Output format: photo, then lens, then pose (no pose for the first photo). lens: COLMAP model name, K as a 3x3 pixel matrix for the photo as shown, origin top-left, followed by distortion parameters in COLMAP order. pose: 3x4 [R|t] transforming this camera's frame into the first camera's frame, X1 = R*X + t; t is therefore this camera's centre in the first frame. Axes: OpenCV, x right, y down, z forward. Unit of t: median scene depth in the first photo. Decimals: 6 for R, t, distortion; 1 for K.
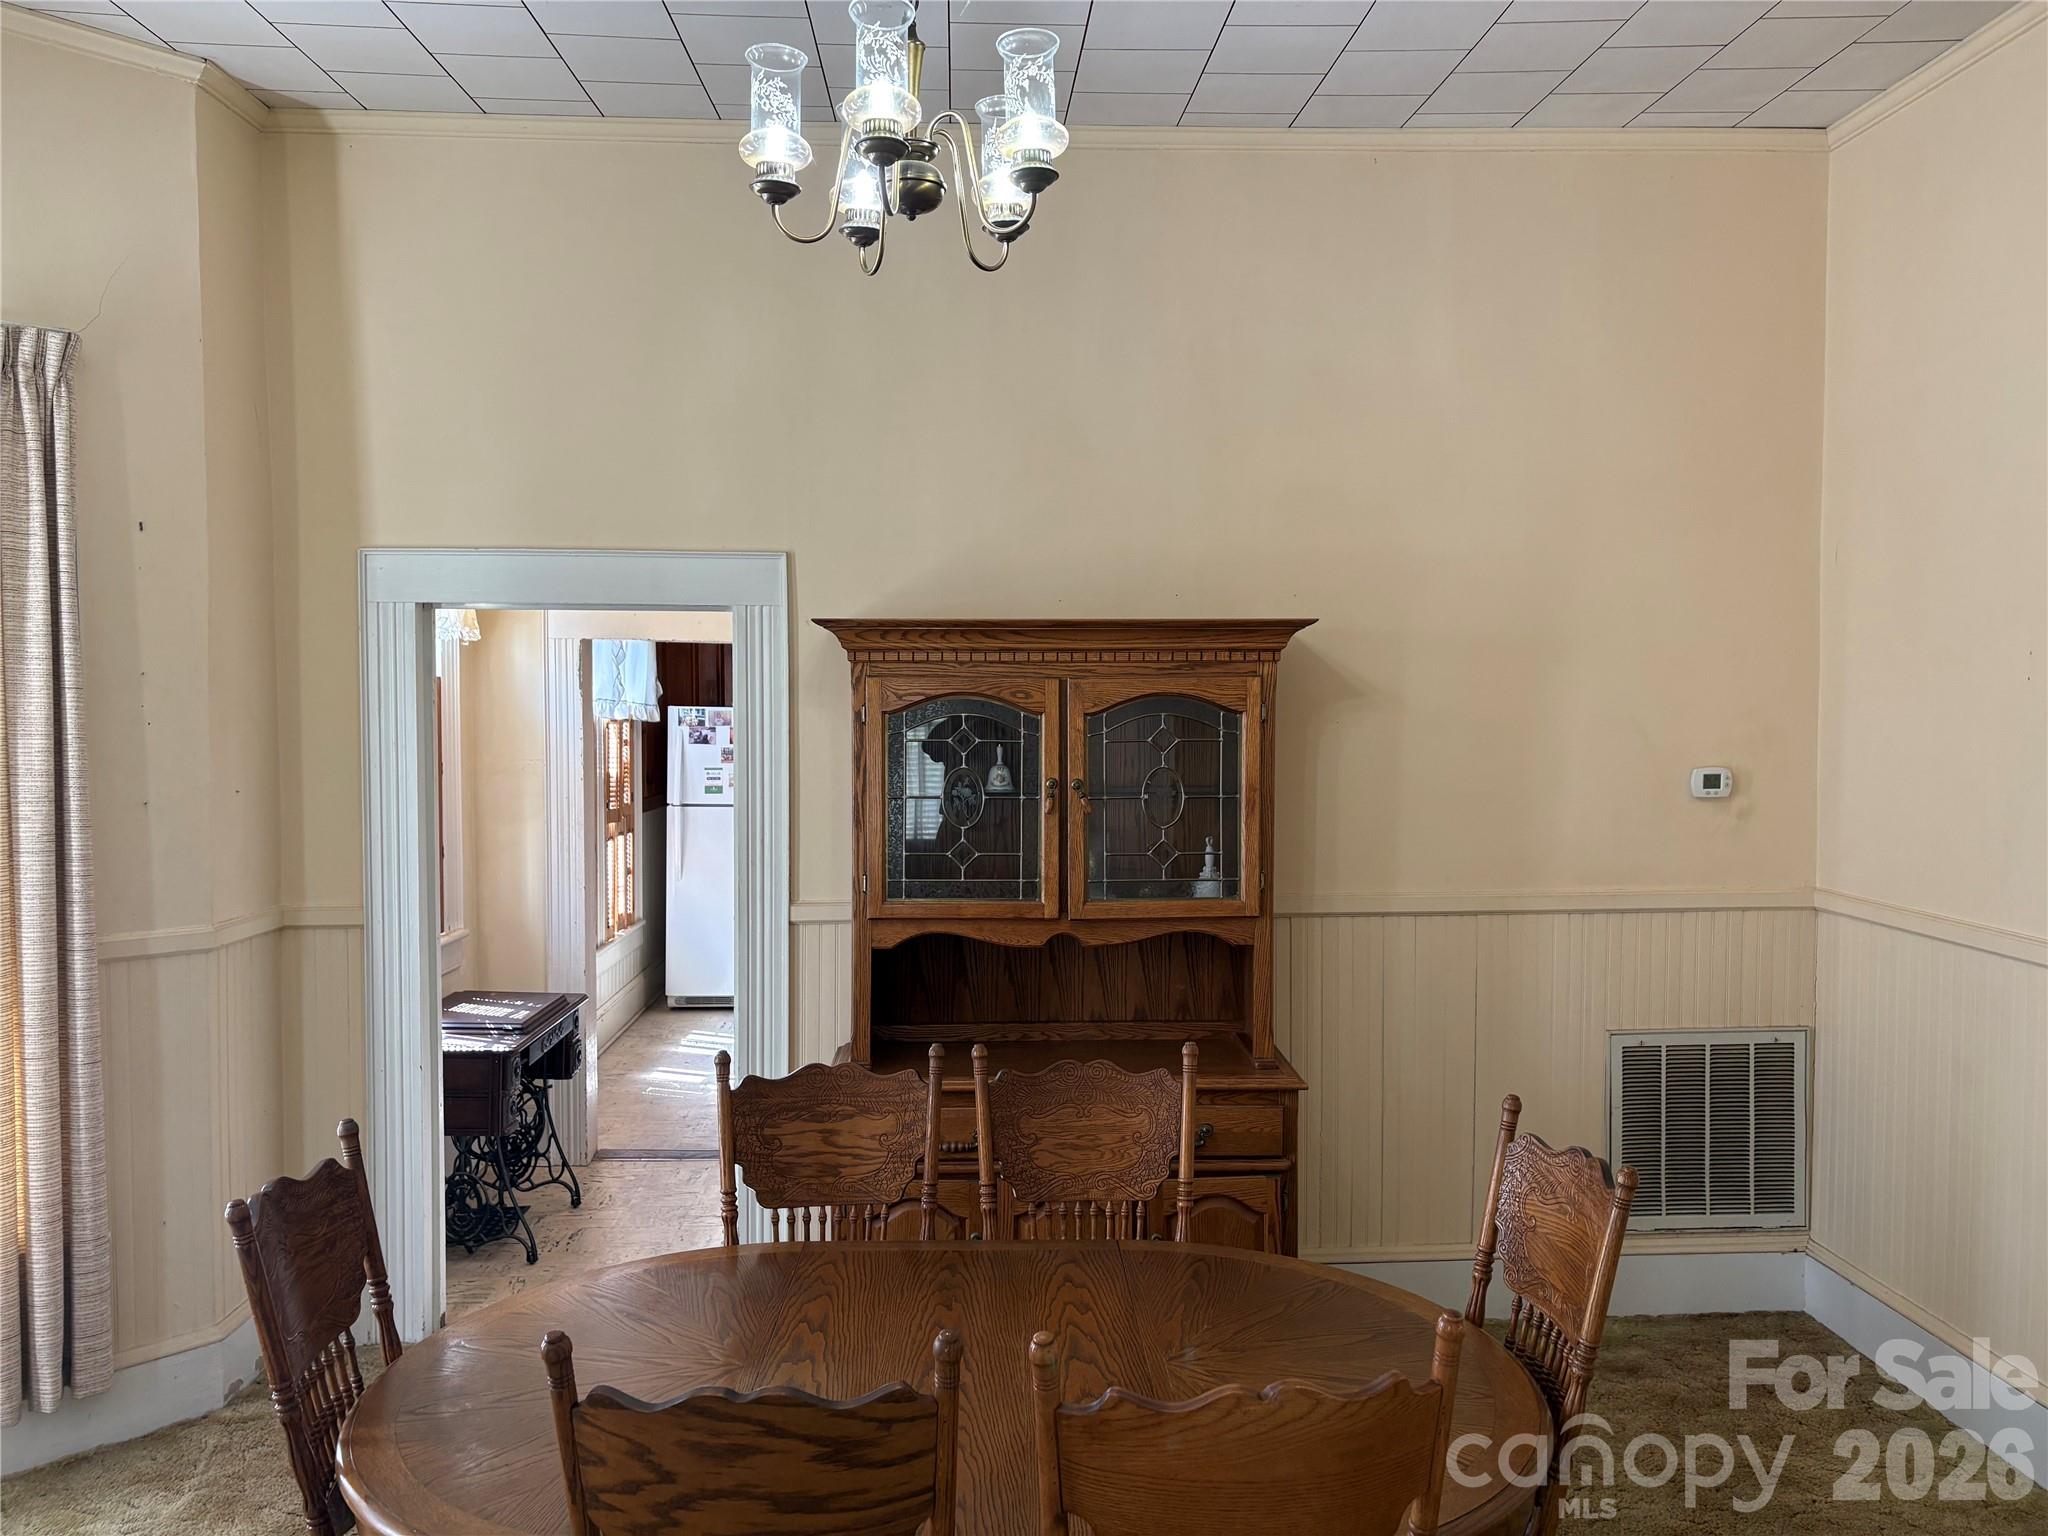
lens RADIAL K [[1630.2, 0, 1016.3], [0, 1630.2, 760.4], [0, 0, 1]] dist [0.101017, -0.115916]
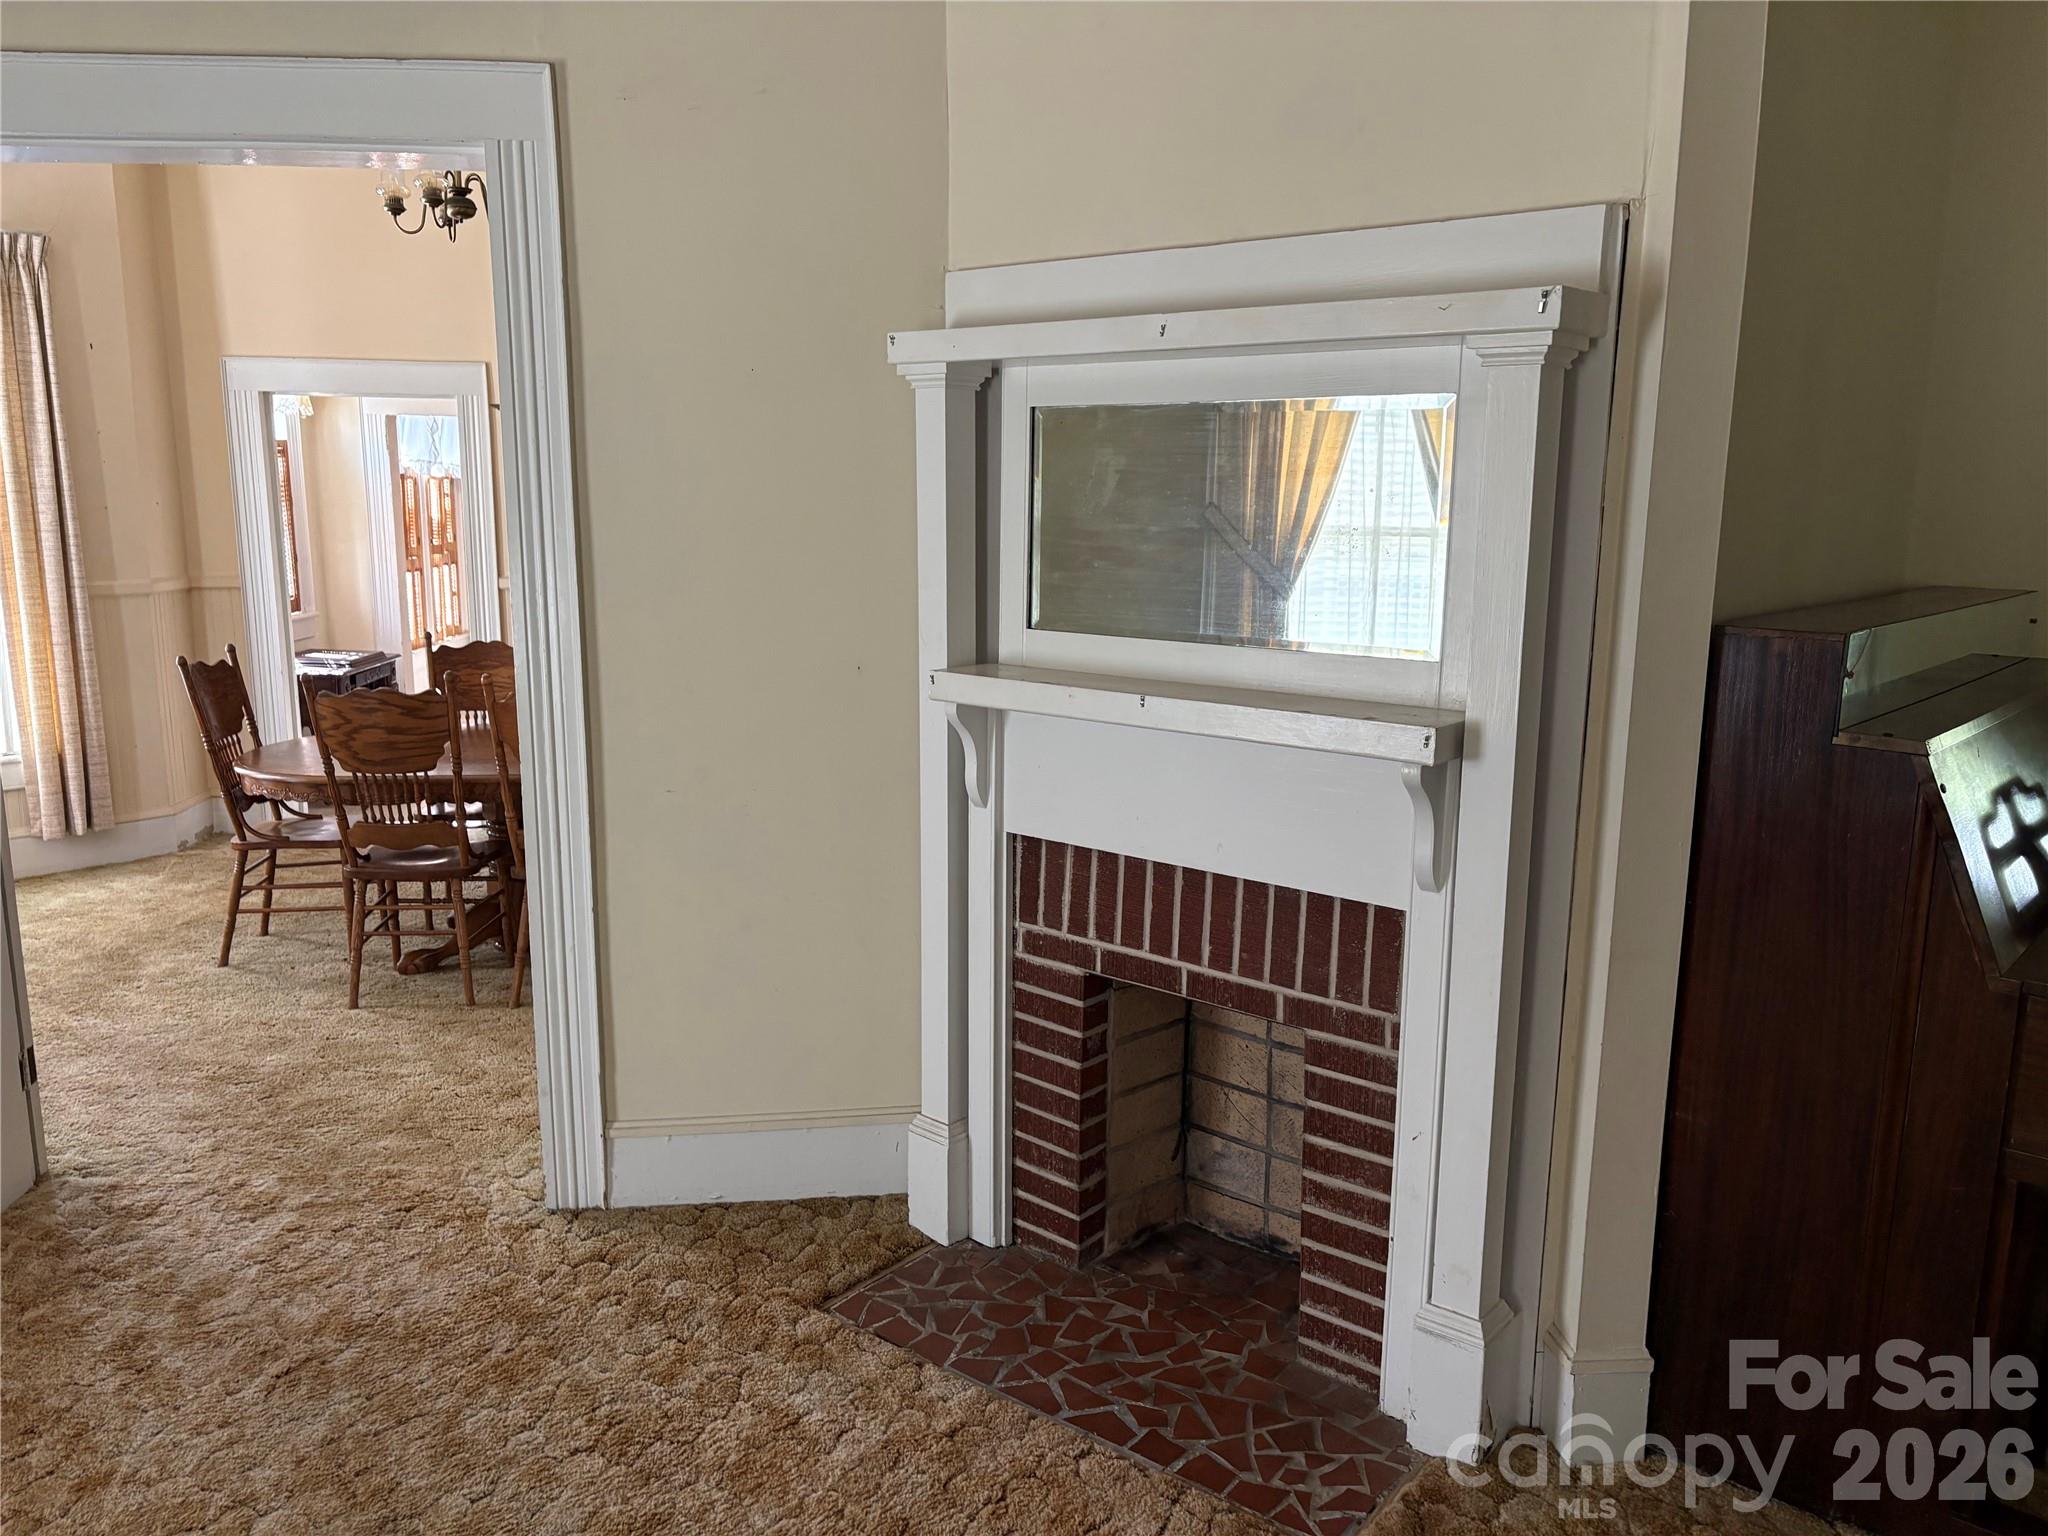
lens RADIAL K [[1539.8, 0, 1024.0], [0, 1539.8, 768.0], [0, 0, 1]] dist [0.067448, -0.067927]
pose [[0.997211, -0.001295, 0.074622, 0.341892], [-0.009609, 0.989299, 0.145589, 0.050824], [-0.074012, -0.145900, 0.986527, -0.793786]]
